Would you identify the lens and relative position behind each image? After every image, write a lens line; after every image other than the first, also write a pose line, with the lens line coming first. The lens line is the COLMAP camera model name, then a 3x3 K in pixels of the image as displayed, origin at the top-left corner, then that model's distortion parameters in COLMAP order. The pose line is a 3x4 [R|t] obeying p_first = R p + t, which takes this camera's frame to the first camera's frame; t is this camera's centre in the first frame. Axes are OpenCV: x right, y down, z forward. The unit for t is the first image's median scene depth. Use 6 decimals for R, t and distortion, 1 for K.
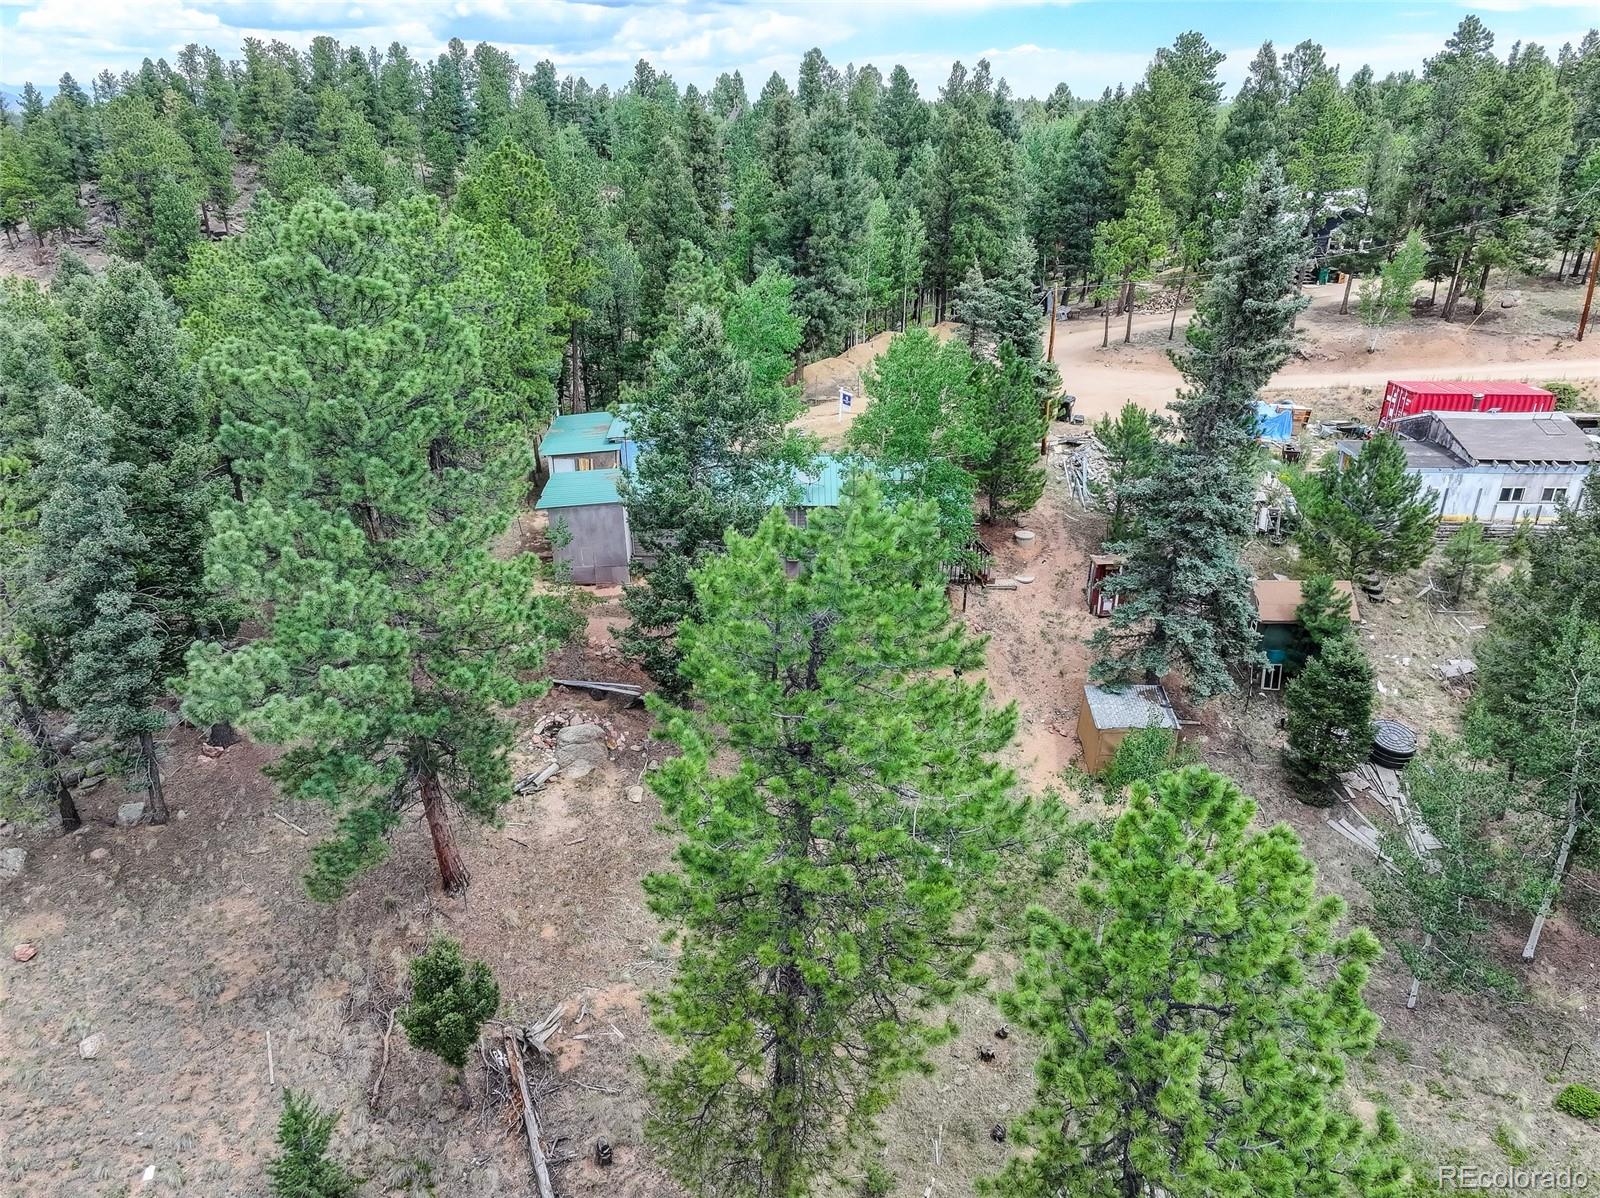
lens RADIAL K [[1118.9, 0, 803.4], [0, 1118.9, 593.0], [0, 0, 1]] dist [0.011431, 0.021841]
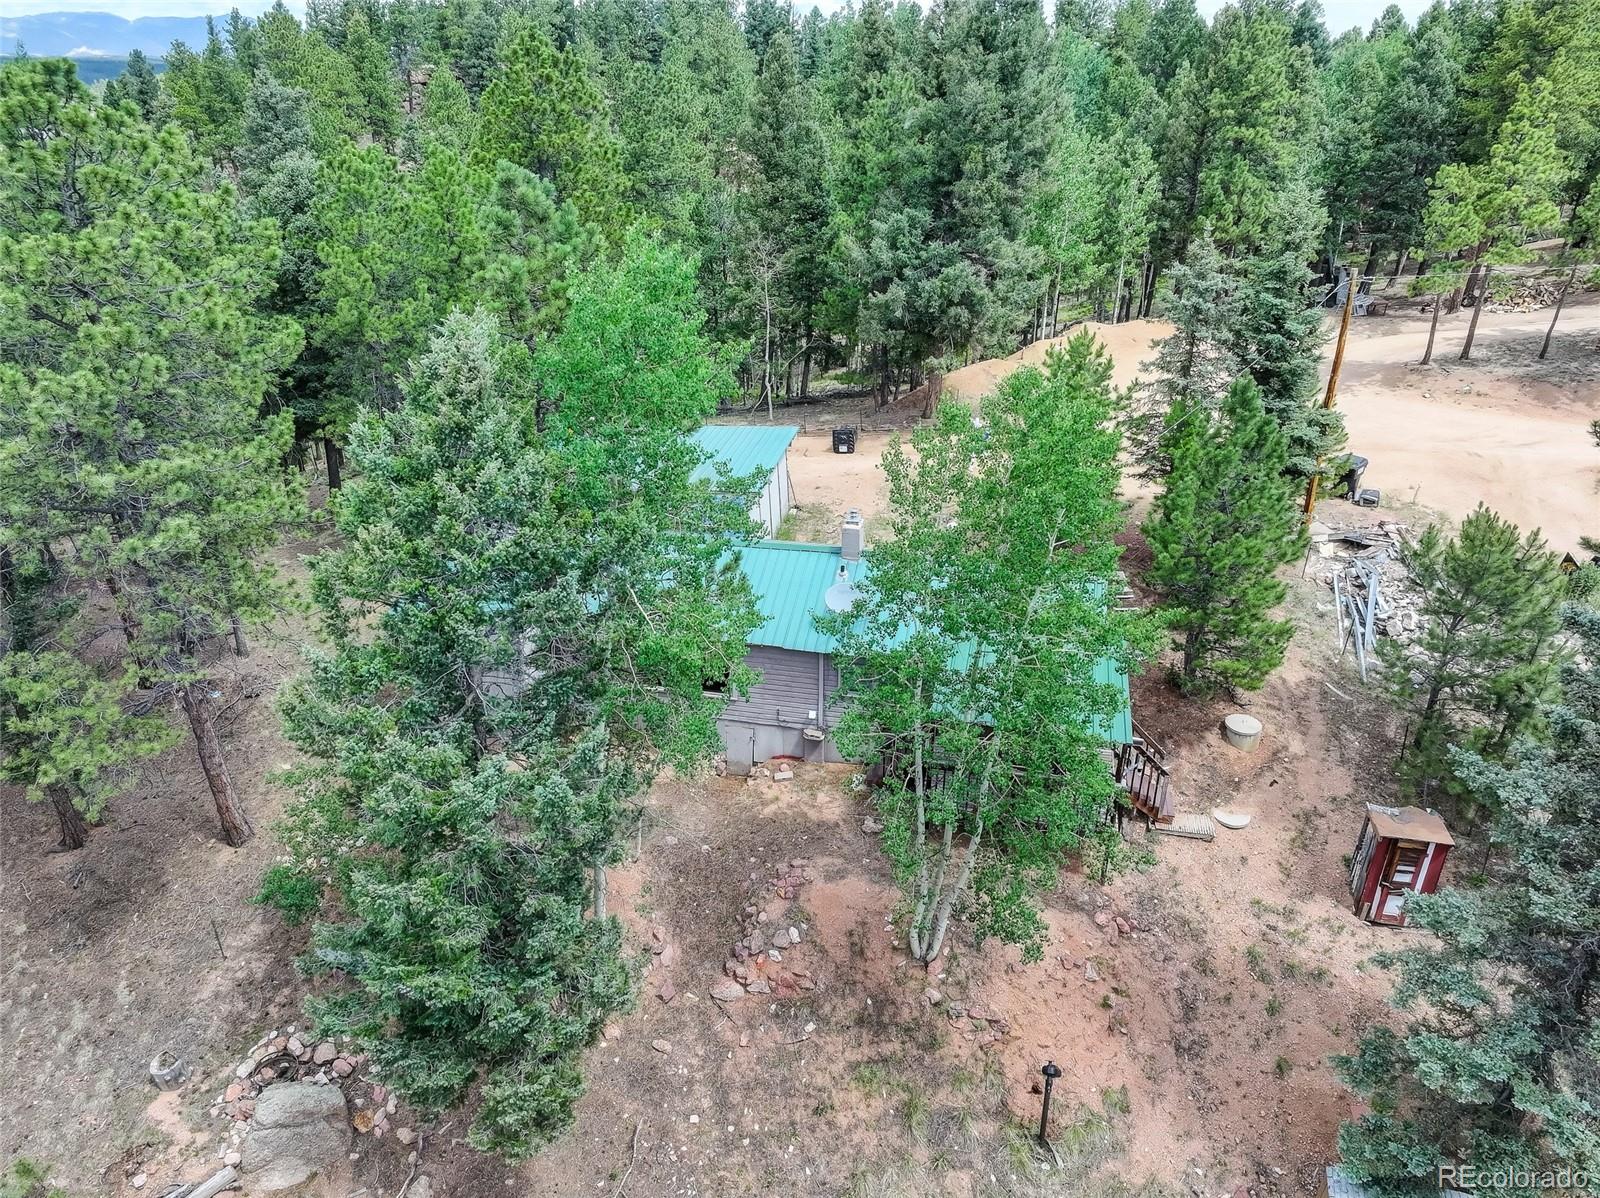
lens RADIAL K [[1118.9, 0, 804.7], [0, 1118.9, 594.1], [0, 0, 1]] dist [0.011431, 0.021841]
pose [[0.974694, 0.097430, -0.201192, 0.094796], [-0.089746, 0.994856, 0.046988, -0.128668], [0.204735, -0.027743, 0.978424, 0.428215]]
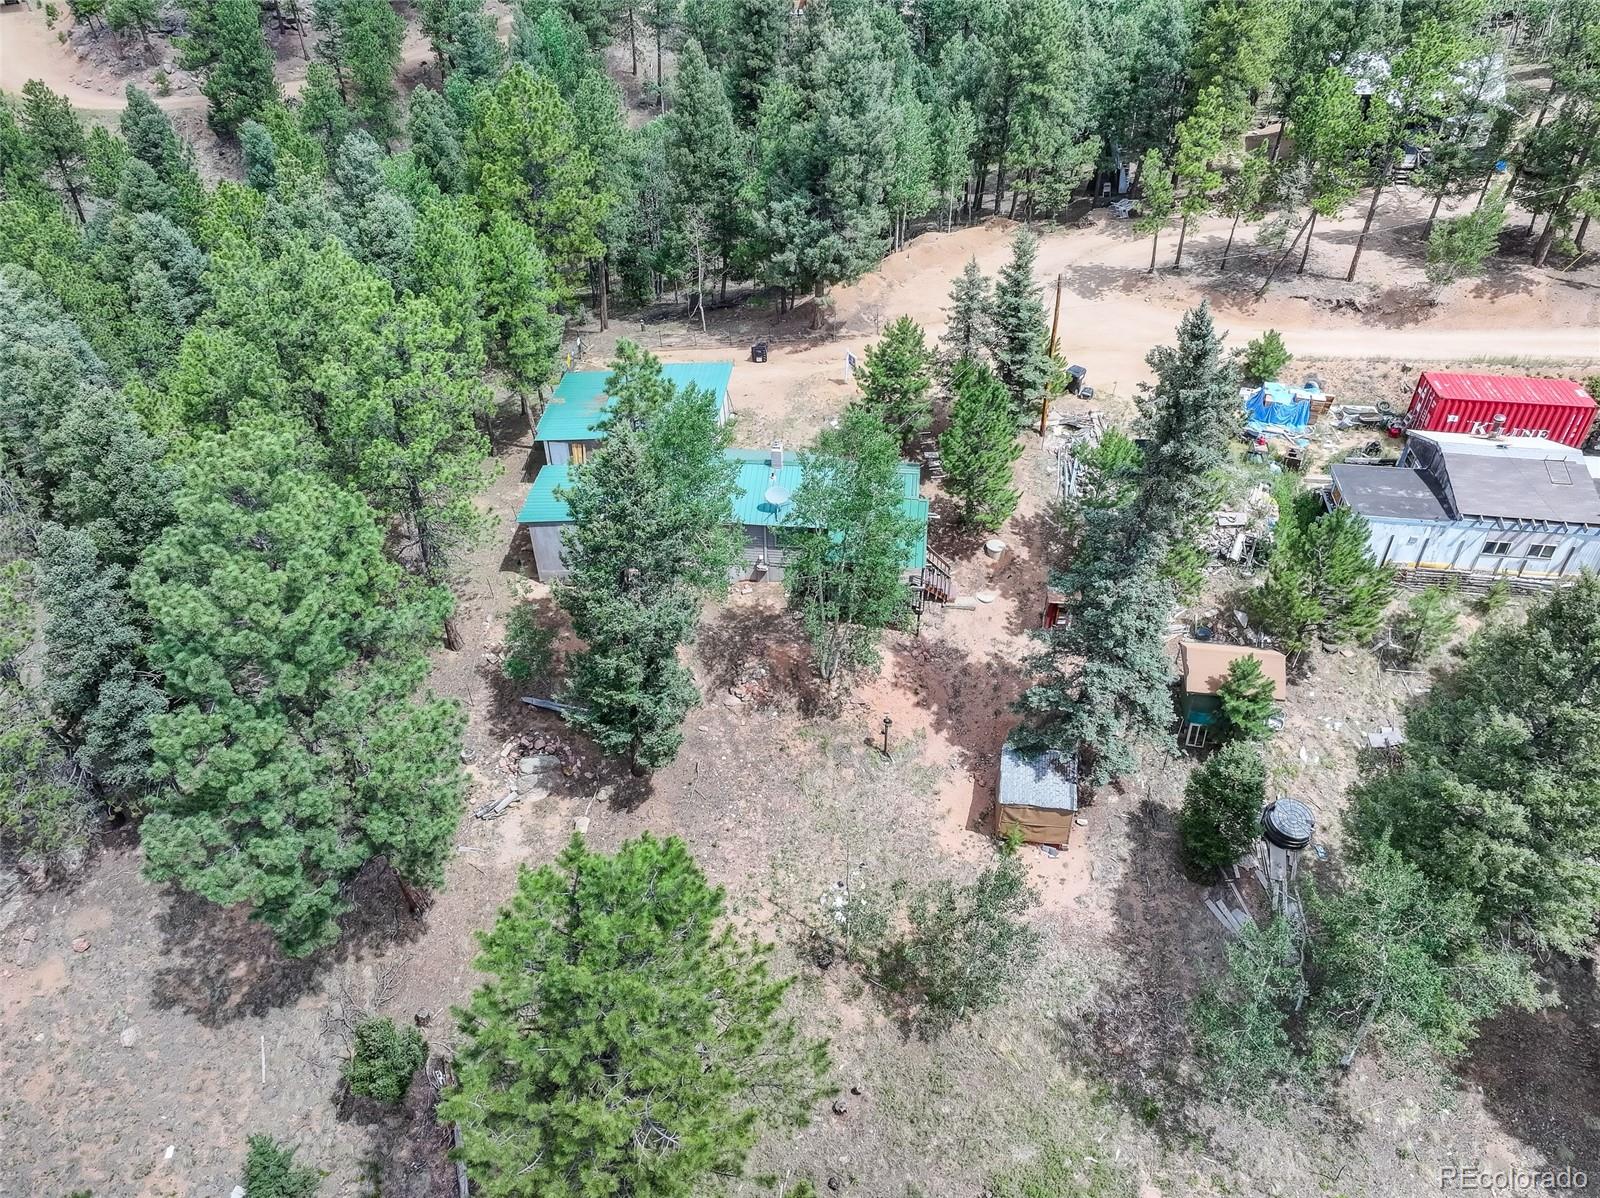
lens RADIAL K [[1118.9, 0, 803.6], [0, 1118.9, 589.5], [0, 0, 1]] dist [0.011431, 0.021841]
pose [[0.992954, 0.066083, -0.098364, 0.132328], [-0.040917, 0.970214, 0.238769, -0.260414], [0.111212, -0.233062, 0.966082, -0.015089]]
